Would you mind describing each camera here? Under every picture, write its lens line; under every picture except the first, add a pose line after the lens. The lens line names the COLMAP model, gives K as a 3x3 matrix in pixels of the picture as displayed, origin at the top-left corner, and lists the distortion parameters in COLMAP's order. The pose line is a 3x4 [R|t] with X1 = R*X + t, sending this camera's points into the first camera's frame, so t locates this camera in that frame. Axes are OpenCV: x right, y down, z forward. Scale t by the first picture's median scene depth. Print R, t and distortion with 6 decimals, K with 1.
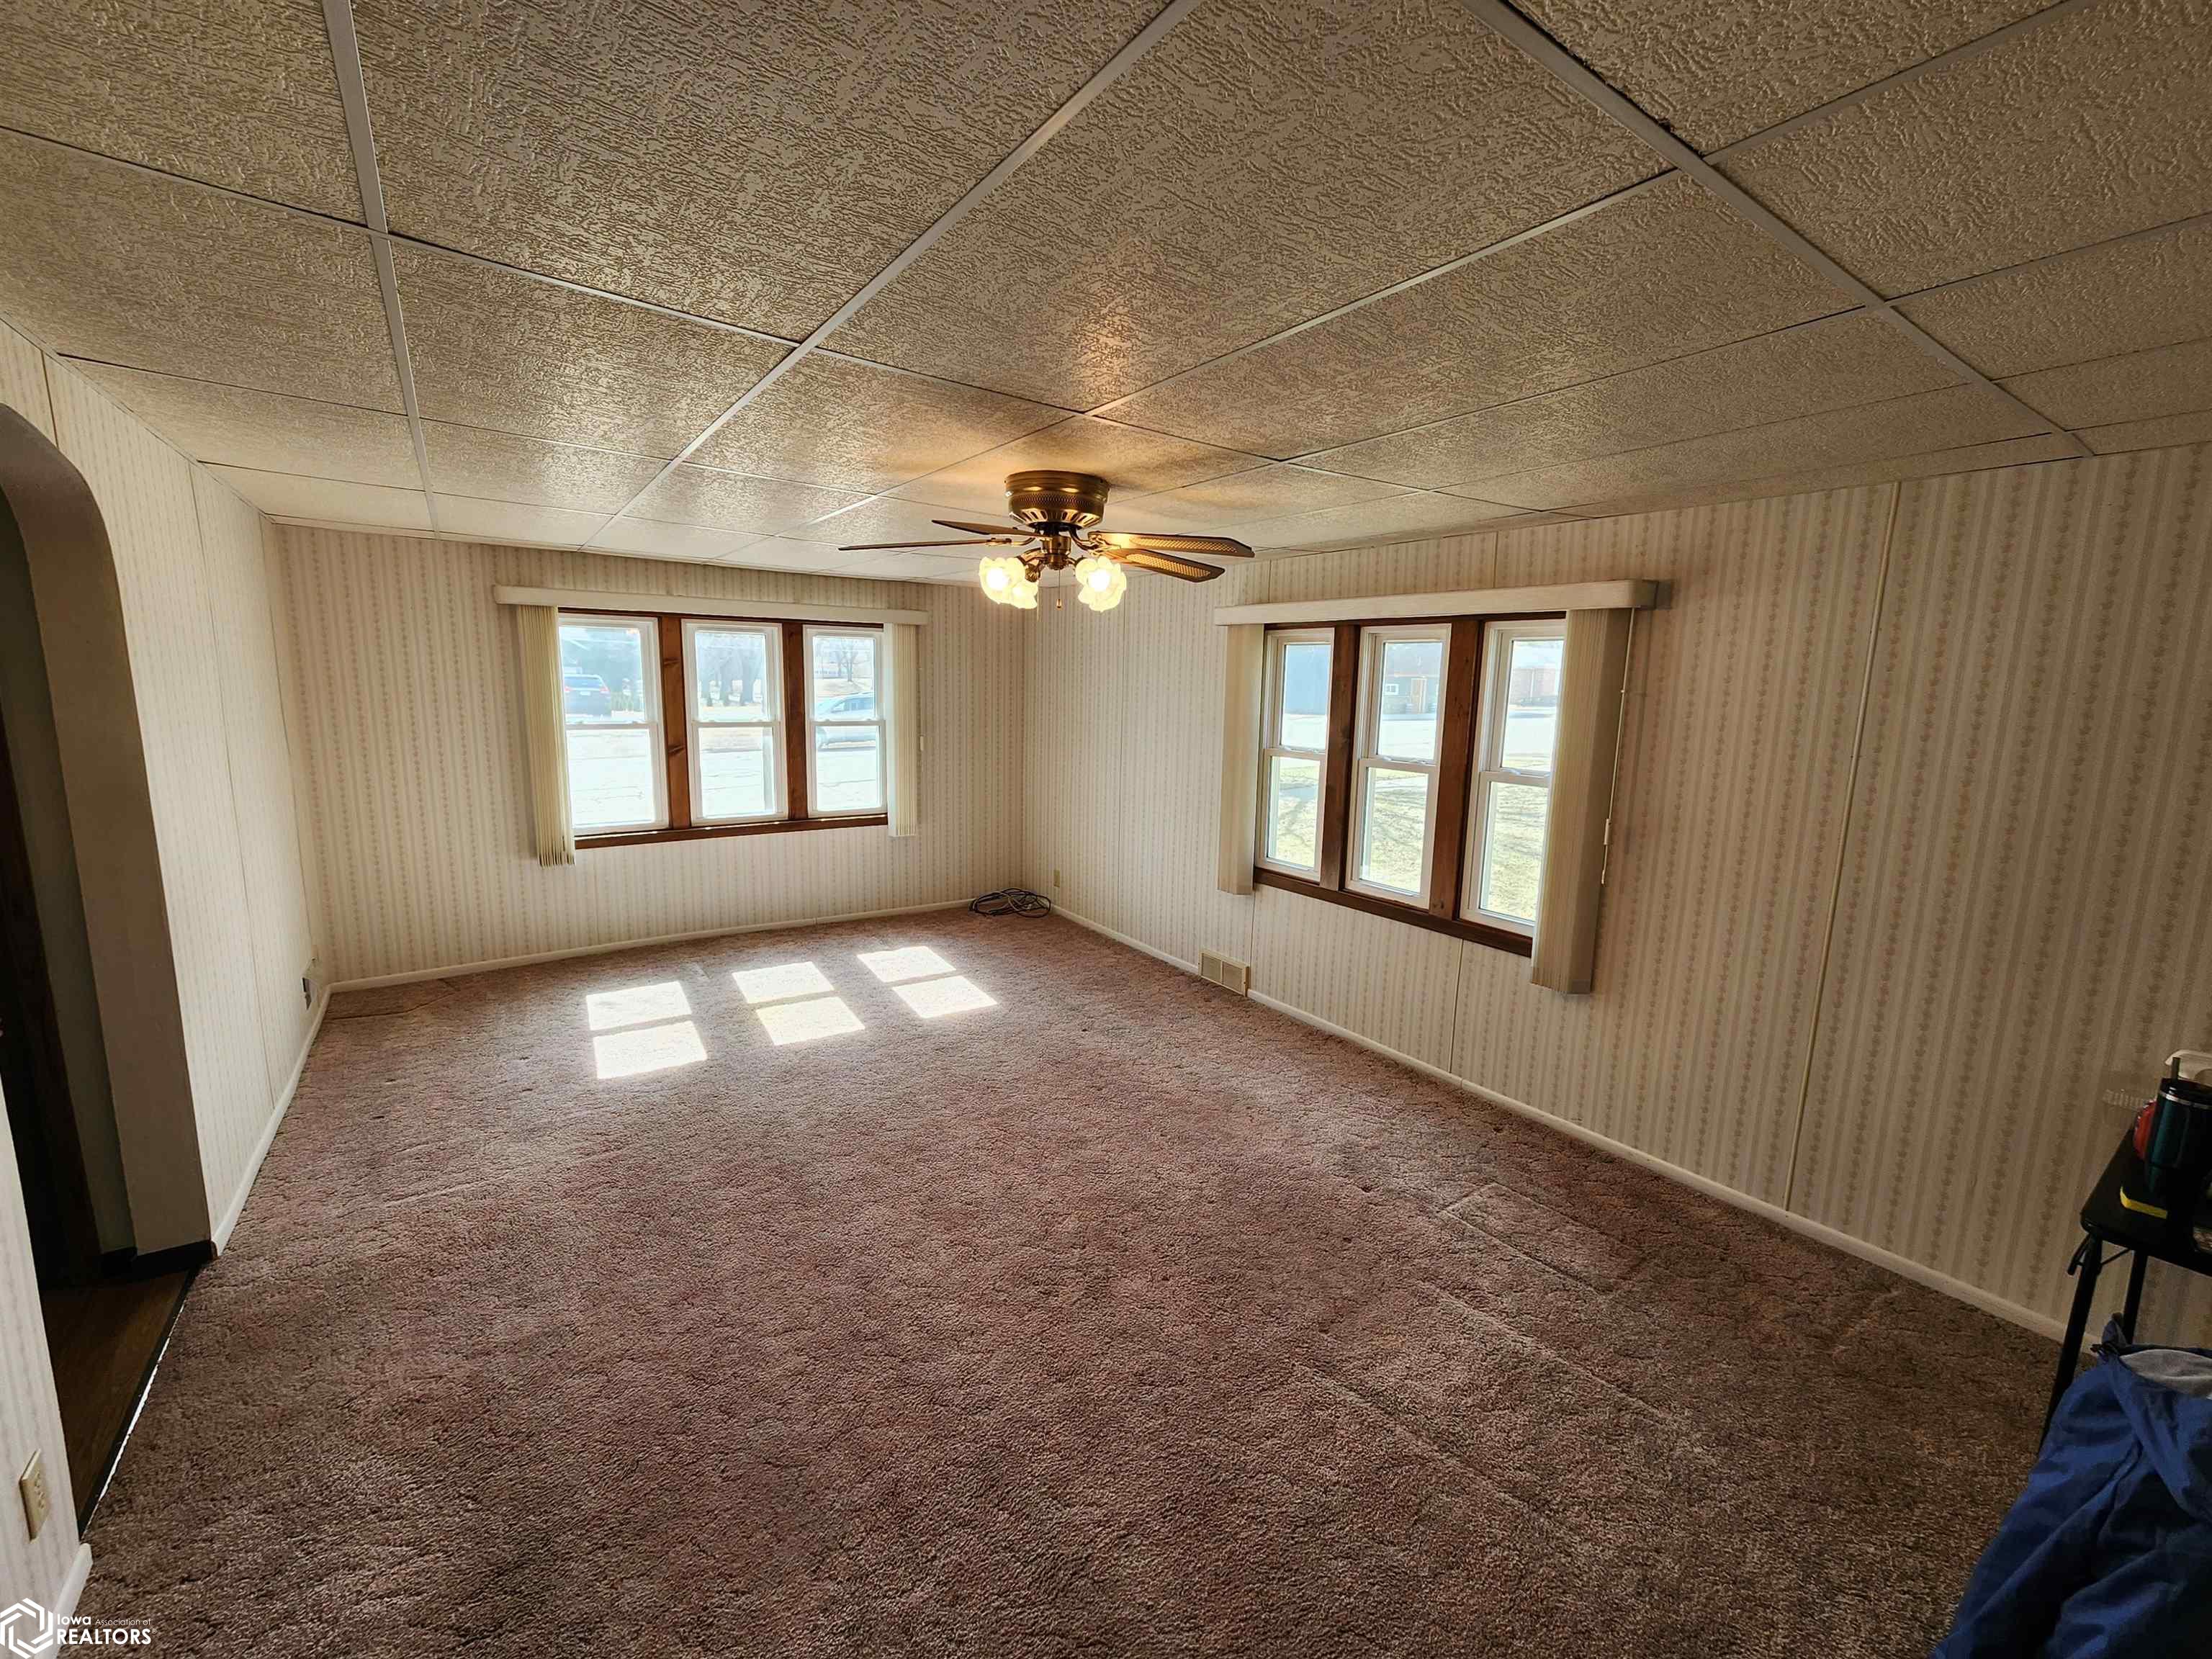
lens RADIAL K [[900.6, 0, 1106.0], [0, 900.6, 829.5], [0, 0, 1]] dist [-0.020935, -0.000319]
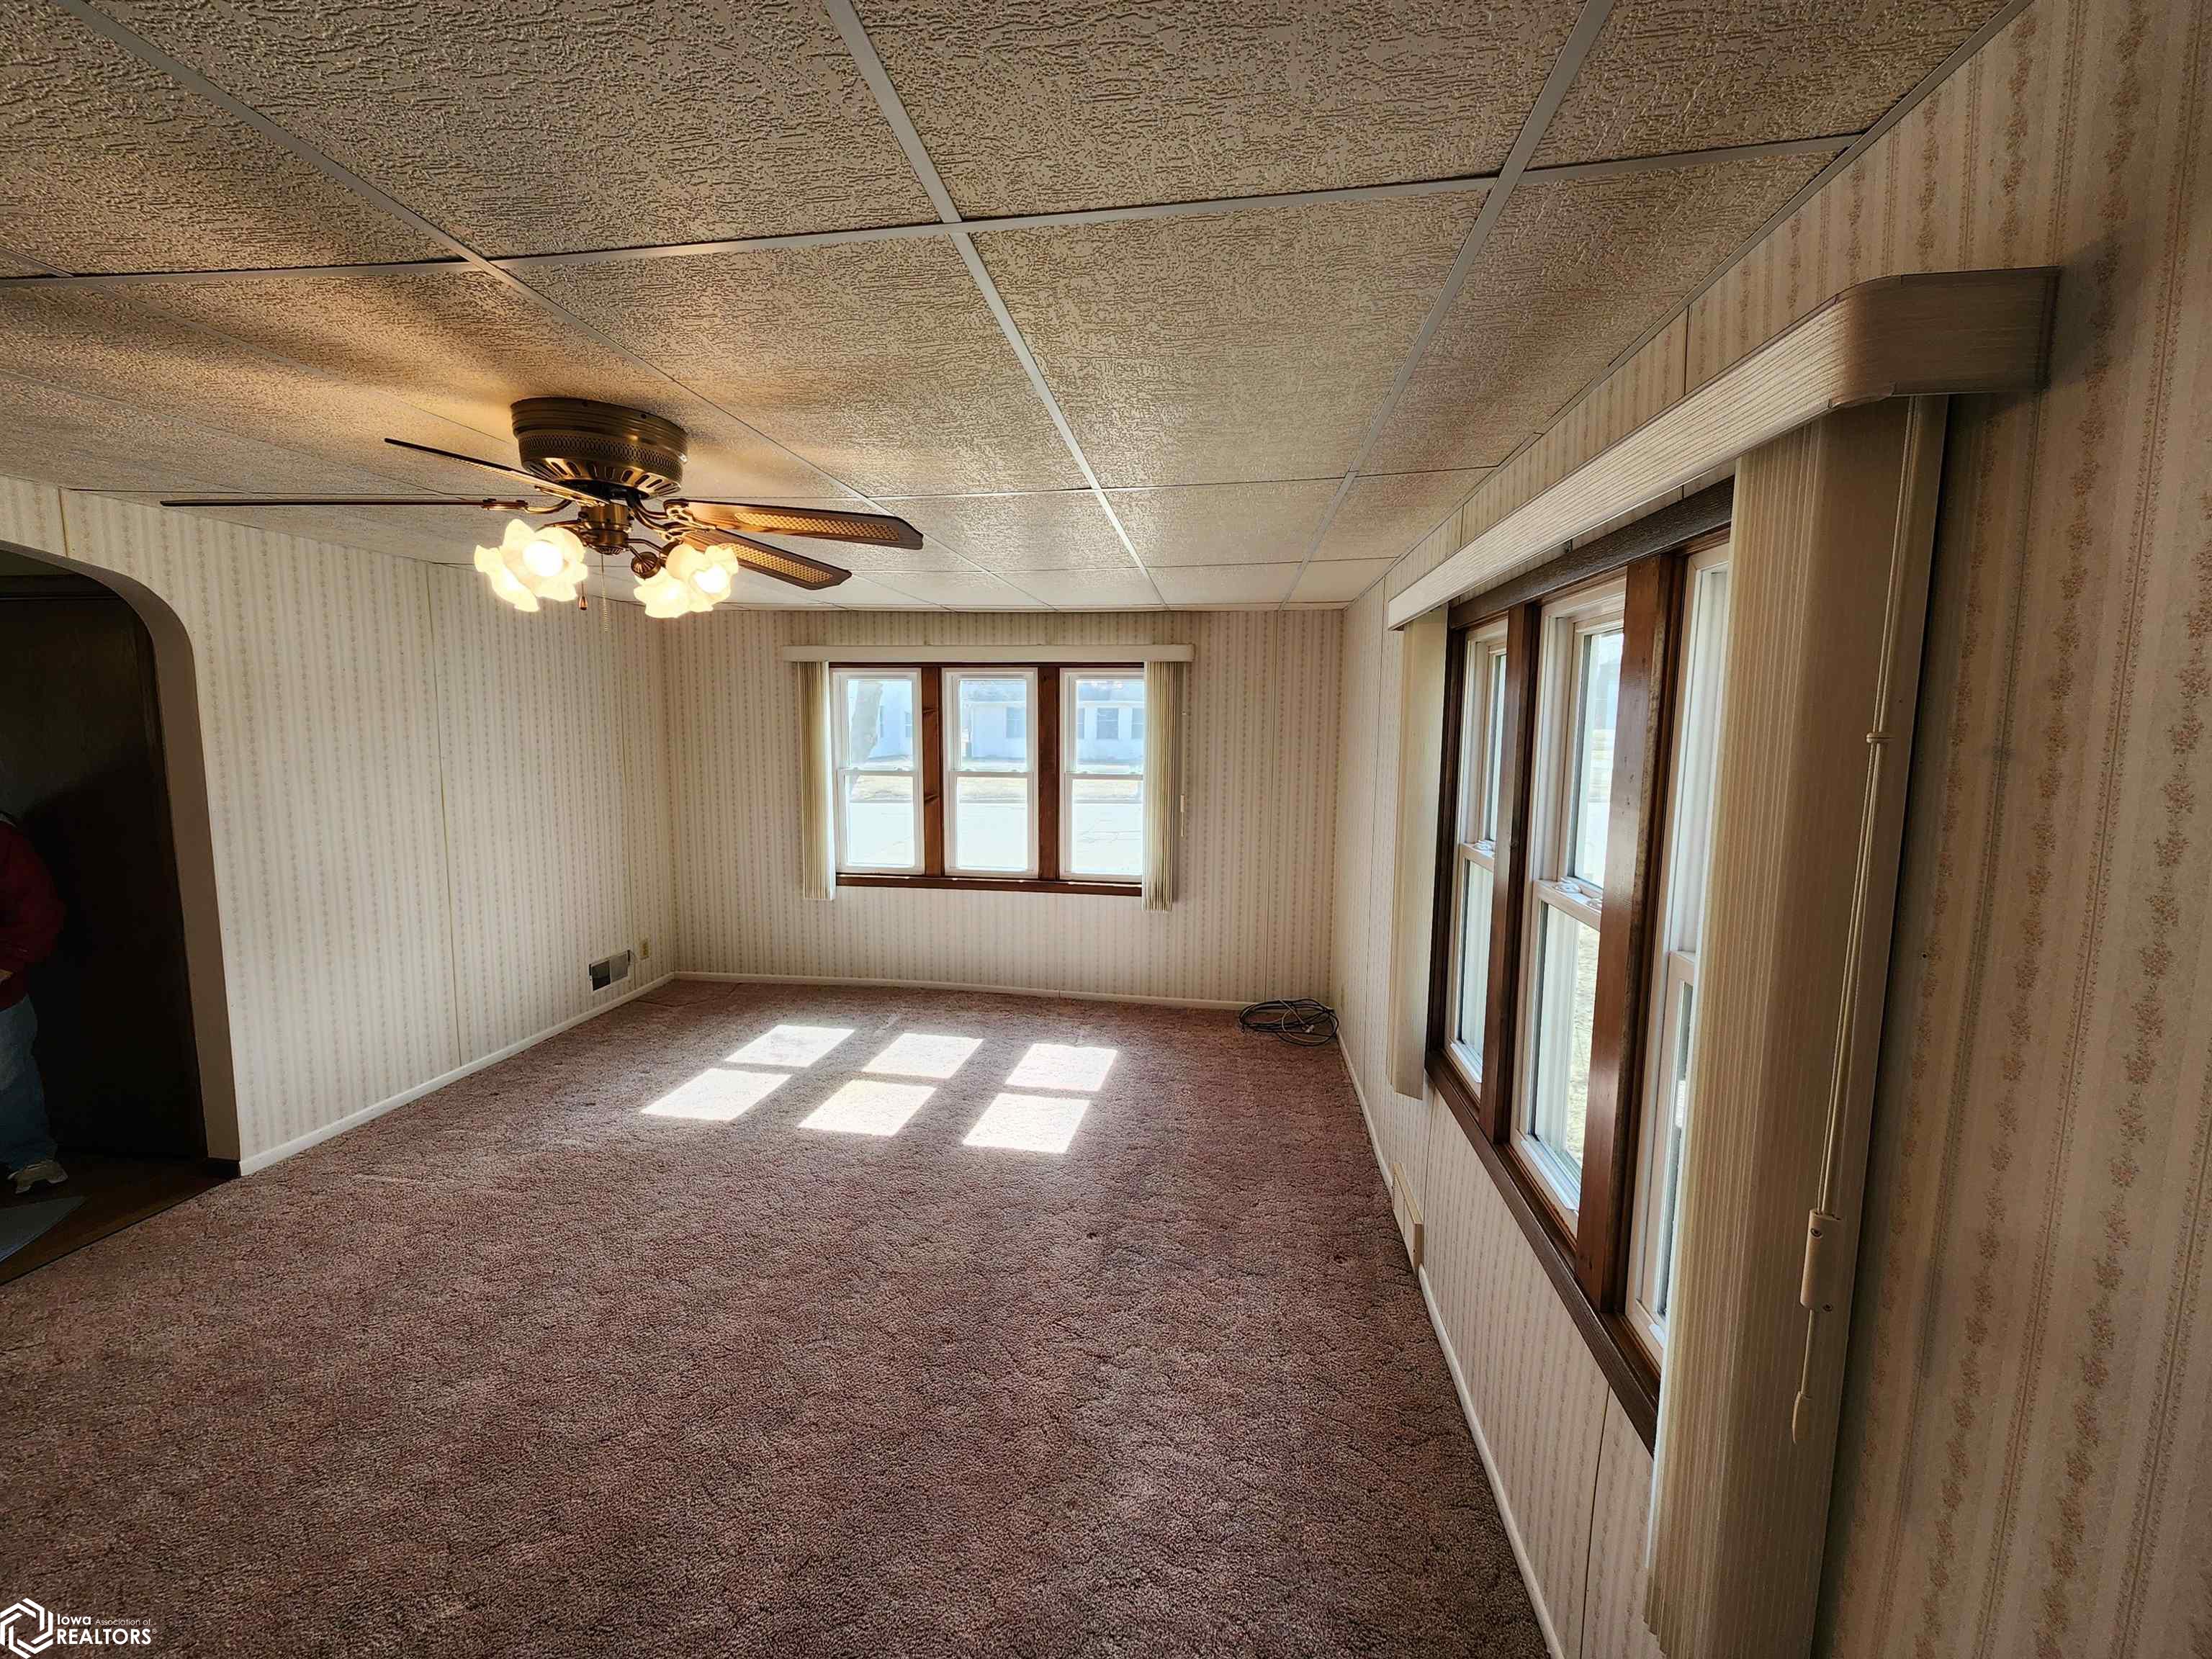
lens RADIAL K [[907.3, 0, 1096.6], [0, 907.3, 824.4], [0, 0, 1]] dist [0.005456, -0.002448]
pose [[0.725784, 0.064644, -0.684879, 0.371269], [-0.106709, 0.994104, -0.019251, -0.062671], [0.679596, 0.087055, 0.728403, 0.408780]]
